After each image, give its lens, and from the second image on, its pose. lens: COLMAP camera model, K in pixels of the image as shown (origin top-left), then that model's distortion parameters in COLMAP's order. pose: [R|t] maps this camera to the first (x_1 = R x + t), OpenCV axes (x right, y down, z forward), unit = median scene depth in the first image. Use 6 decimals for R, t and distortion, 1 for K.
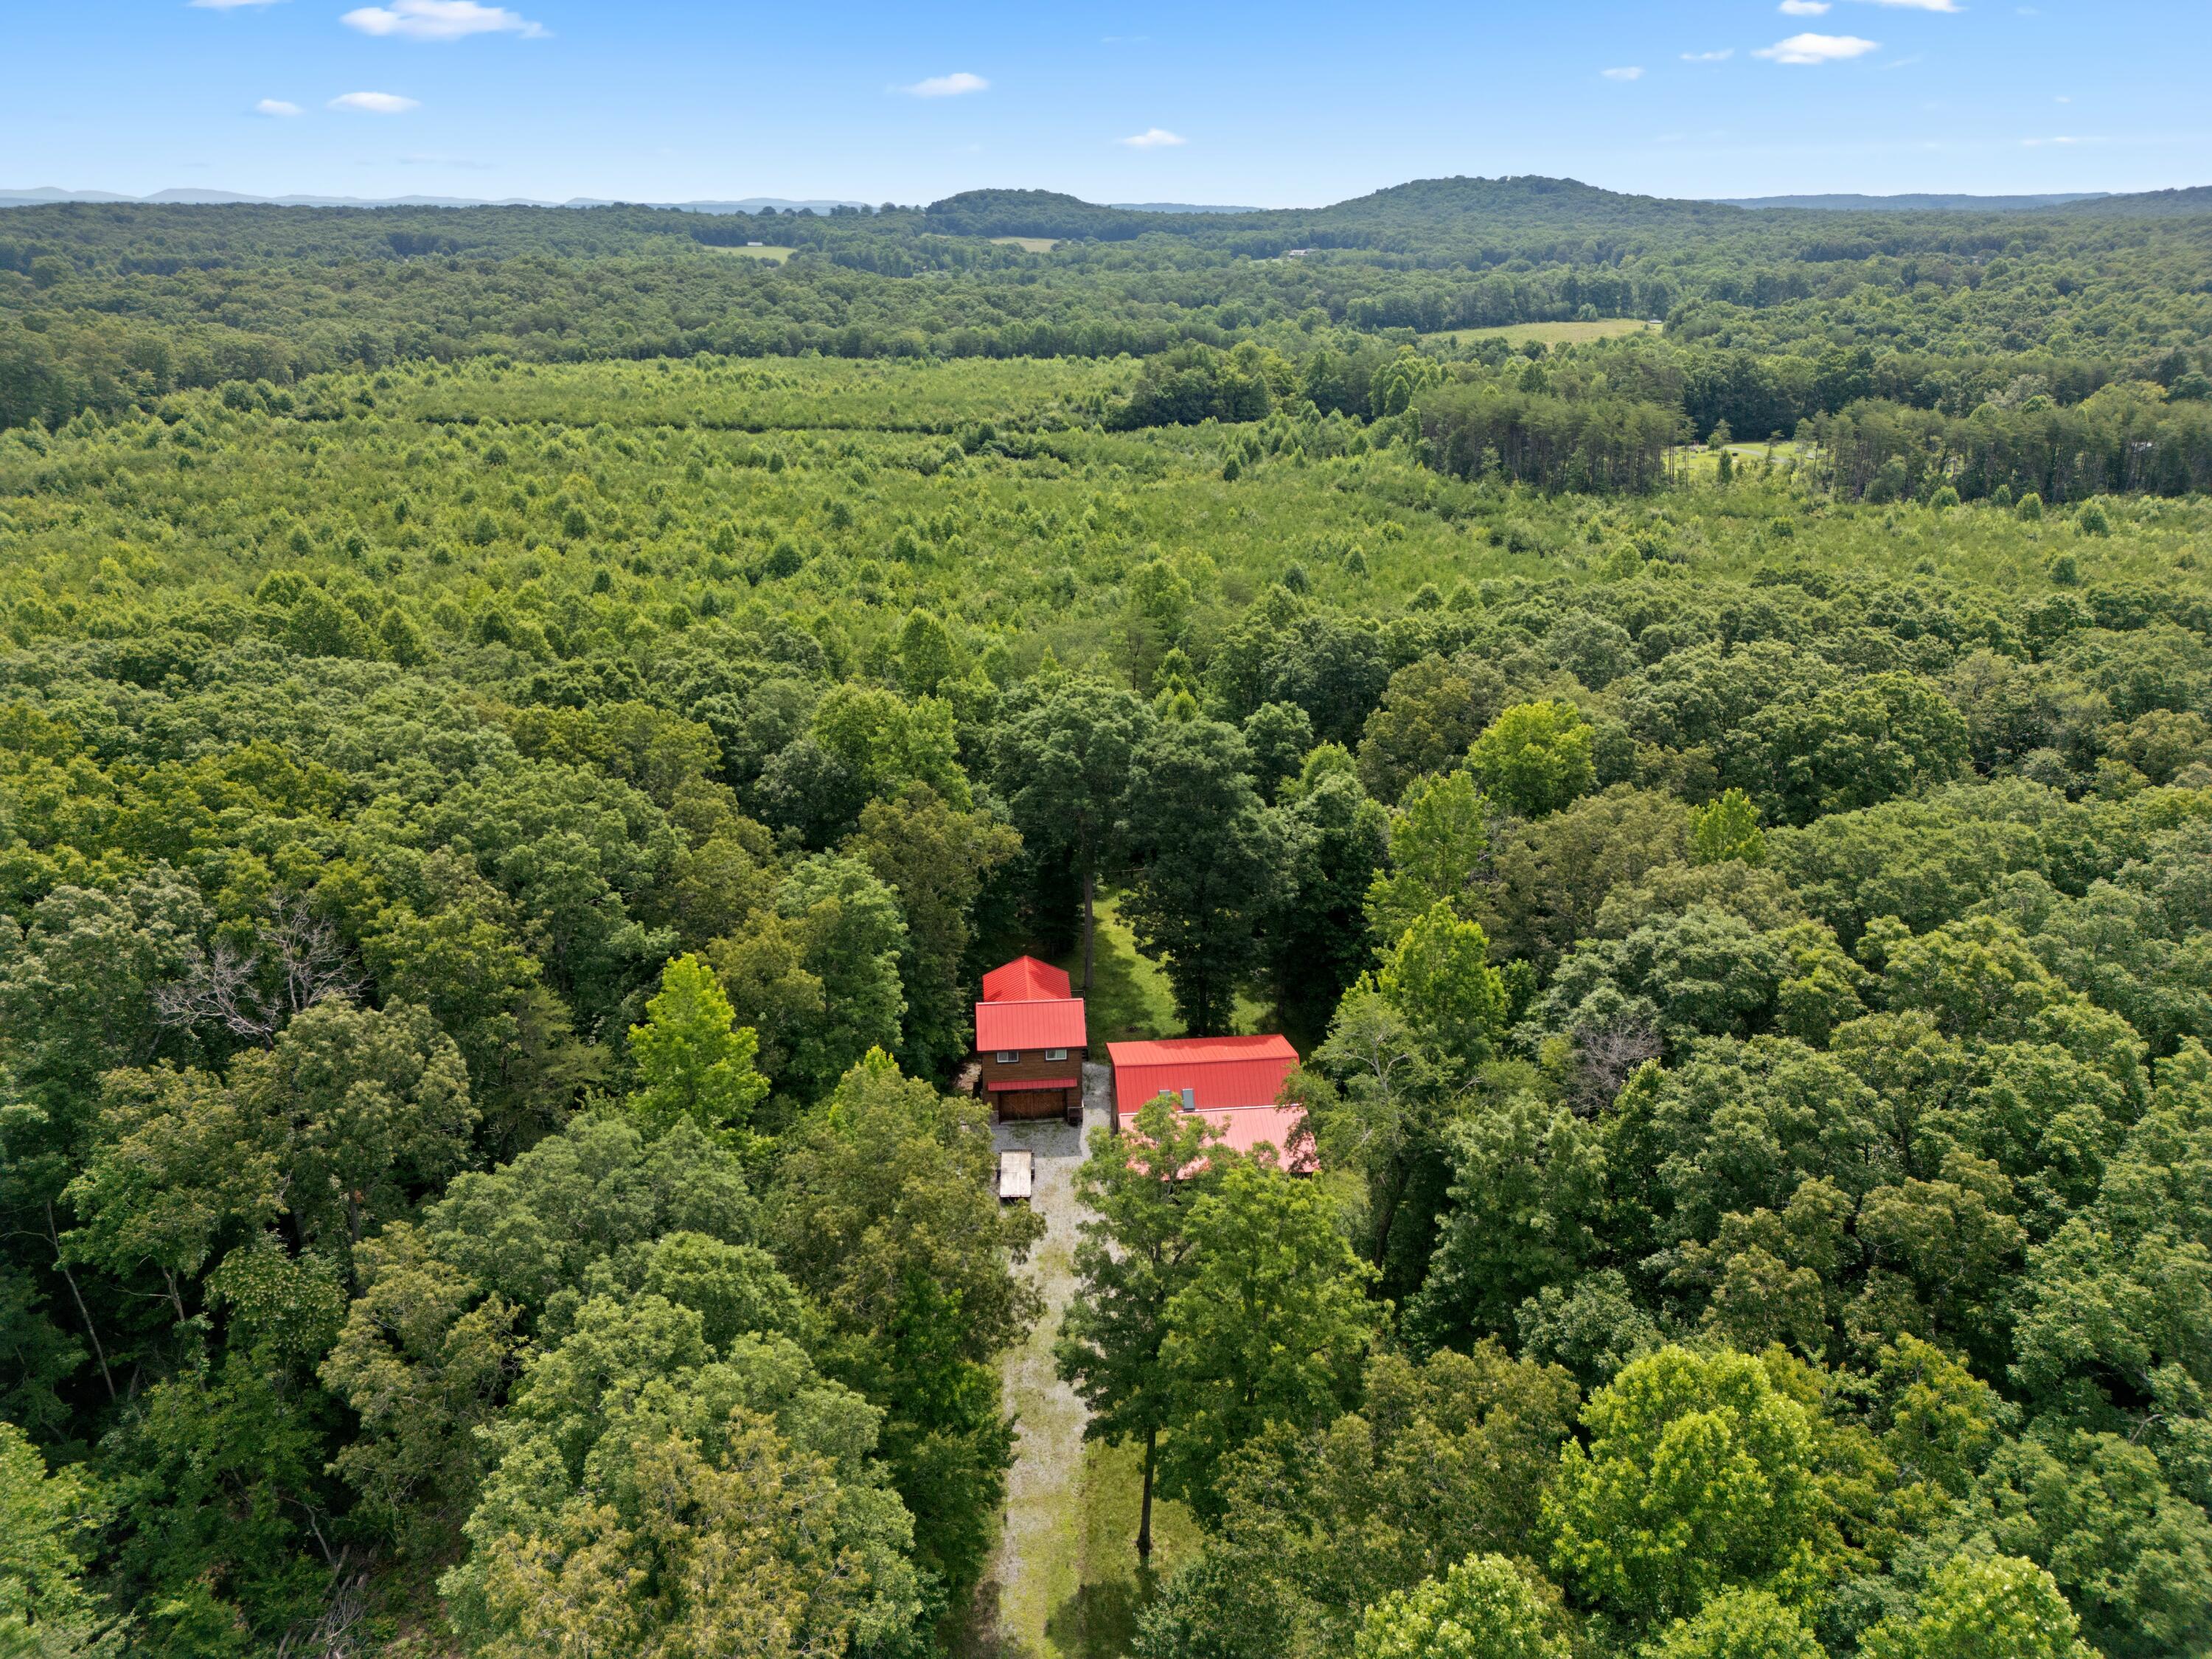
lens RADIAL K [[1544.1, 0, 1106.0], [0, 1544.1, 829.5], [0, 0, 1]] dist [0.102370, -0.066266]
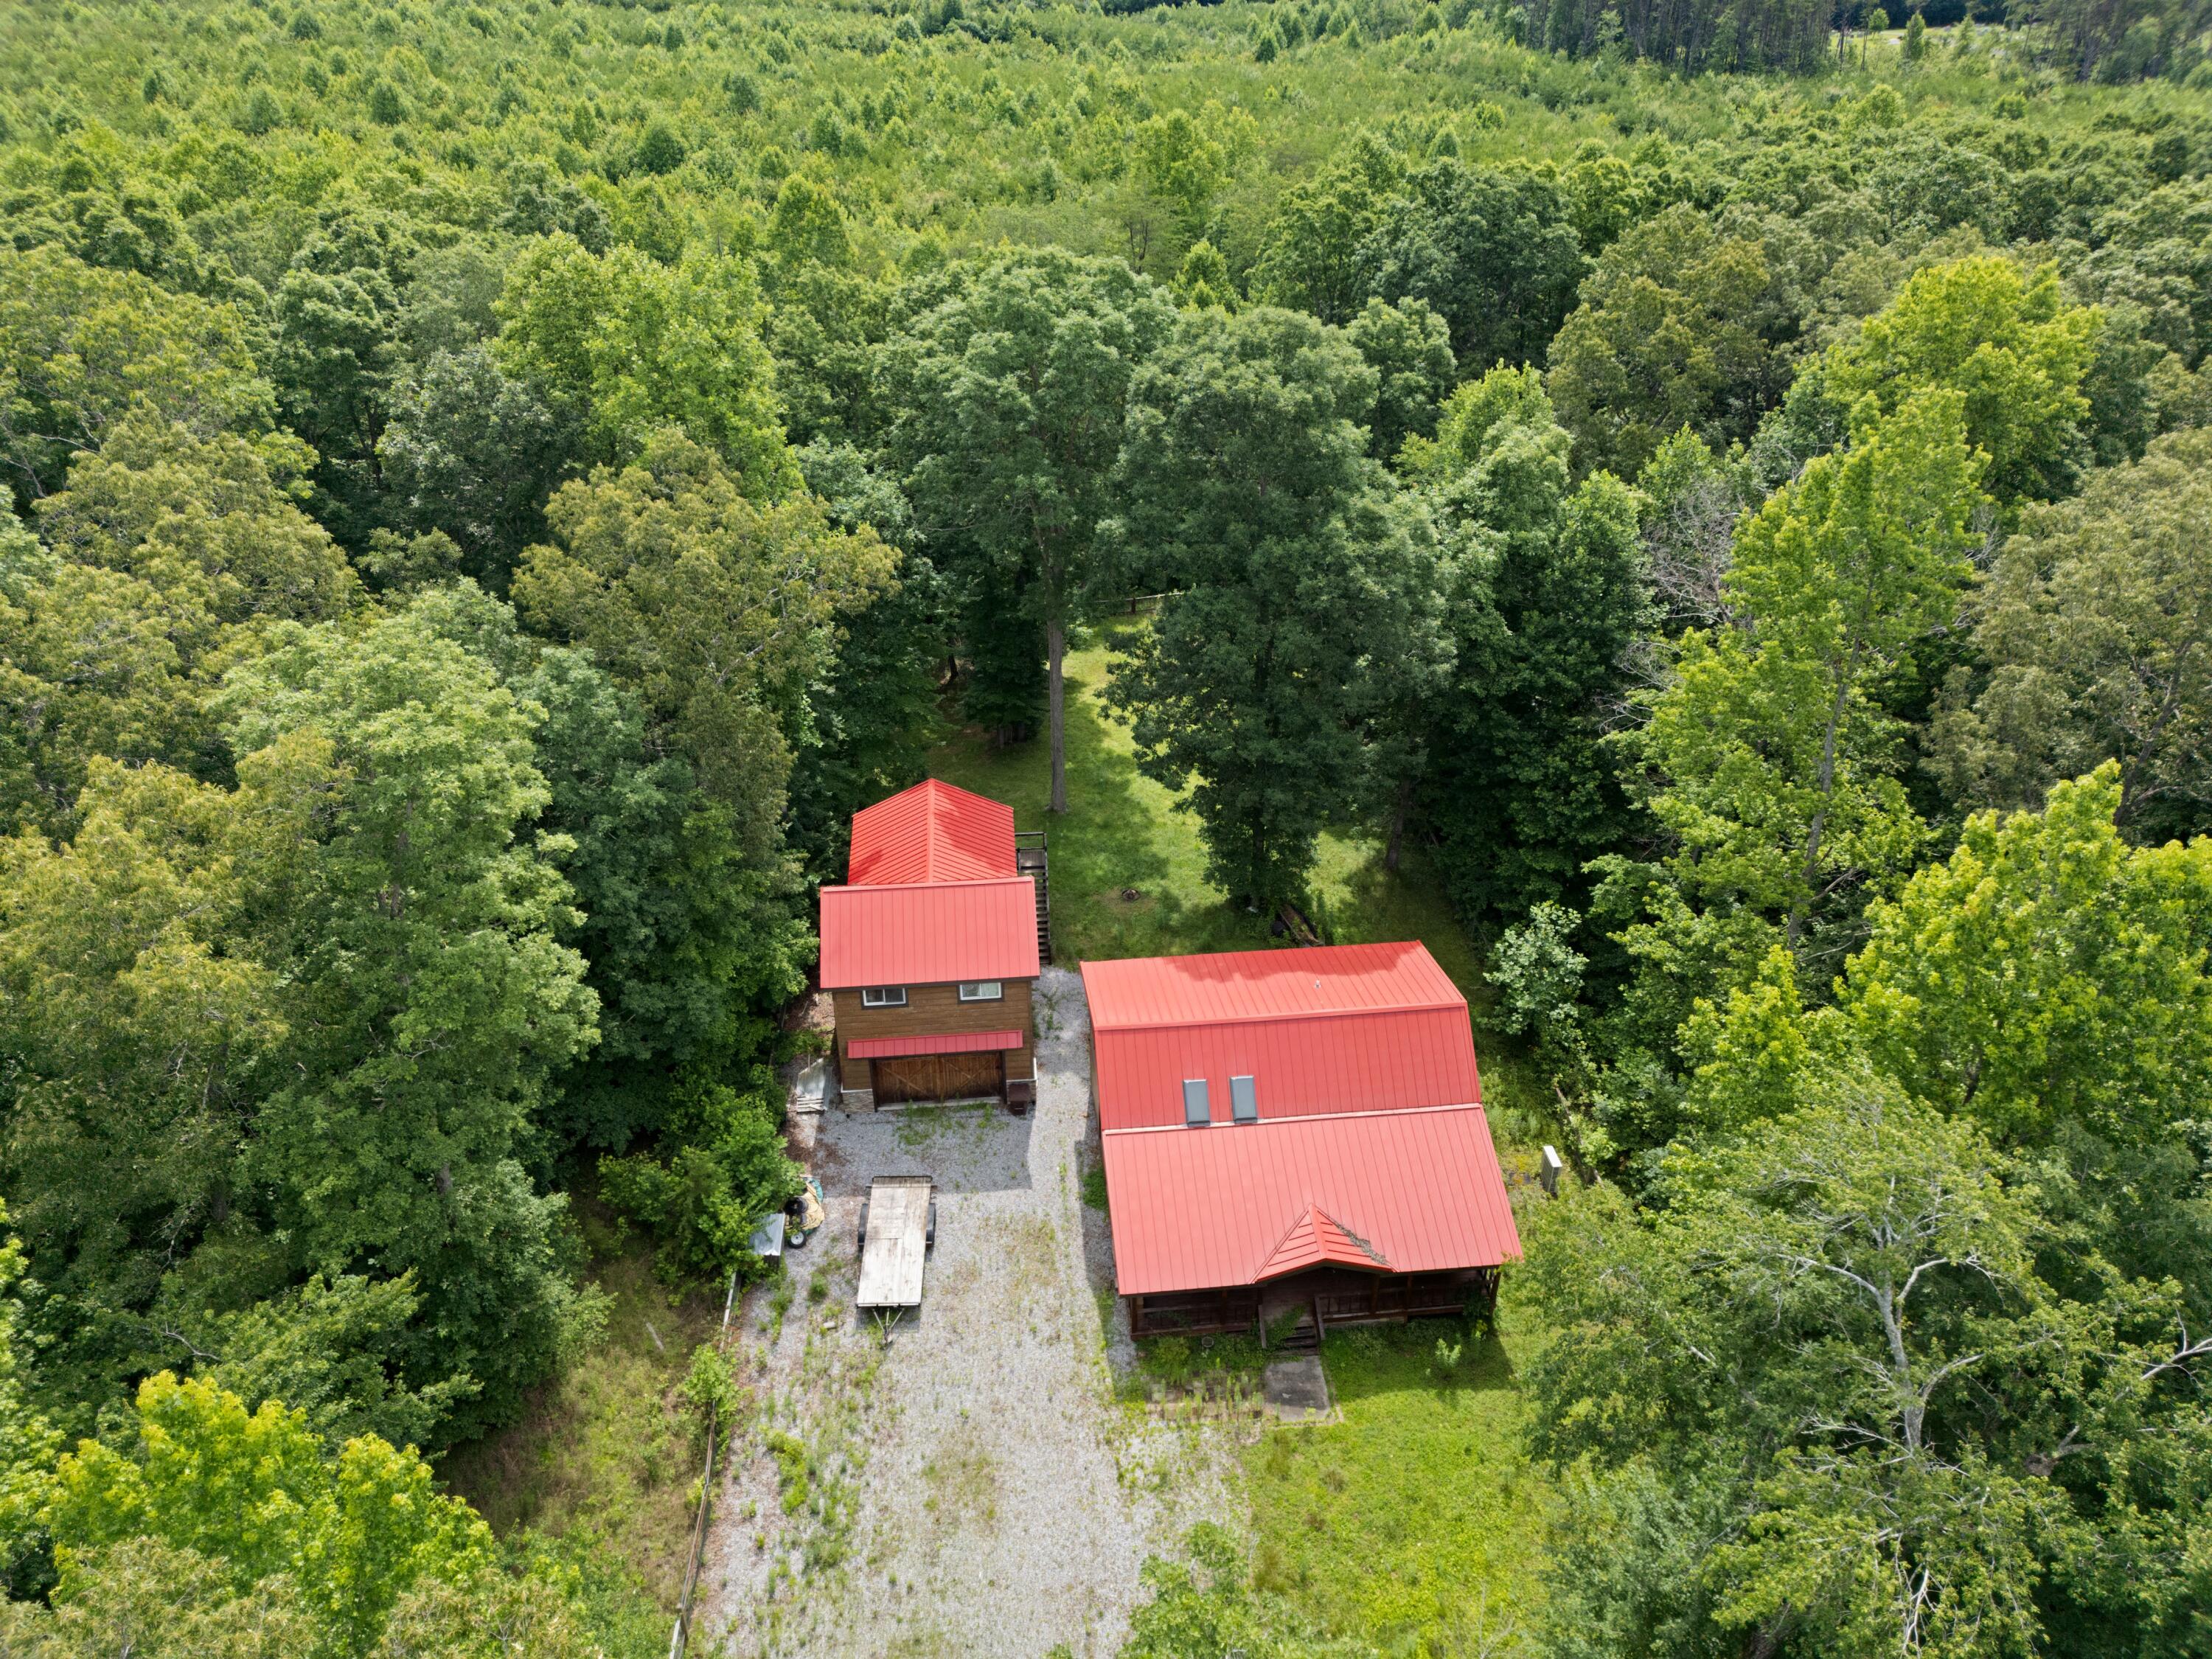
lens RADIAL K [[1479.7, 0, 1106.0], [0, 1479.7, 829.5], [0, 0, 1]] dist [0.065325, -0.053720]
pose [[0.999990, -0.000814, -0.004297, 0.009840], [0.001655, 0.979880, 0.199580, -0.002754], [0.004049, -0.199585, 0.979872, 0.471626]]
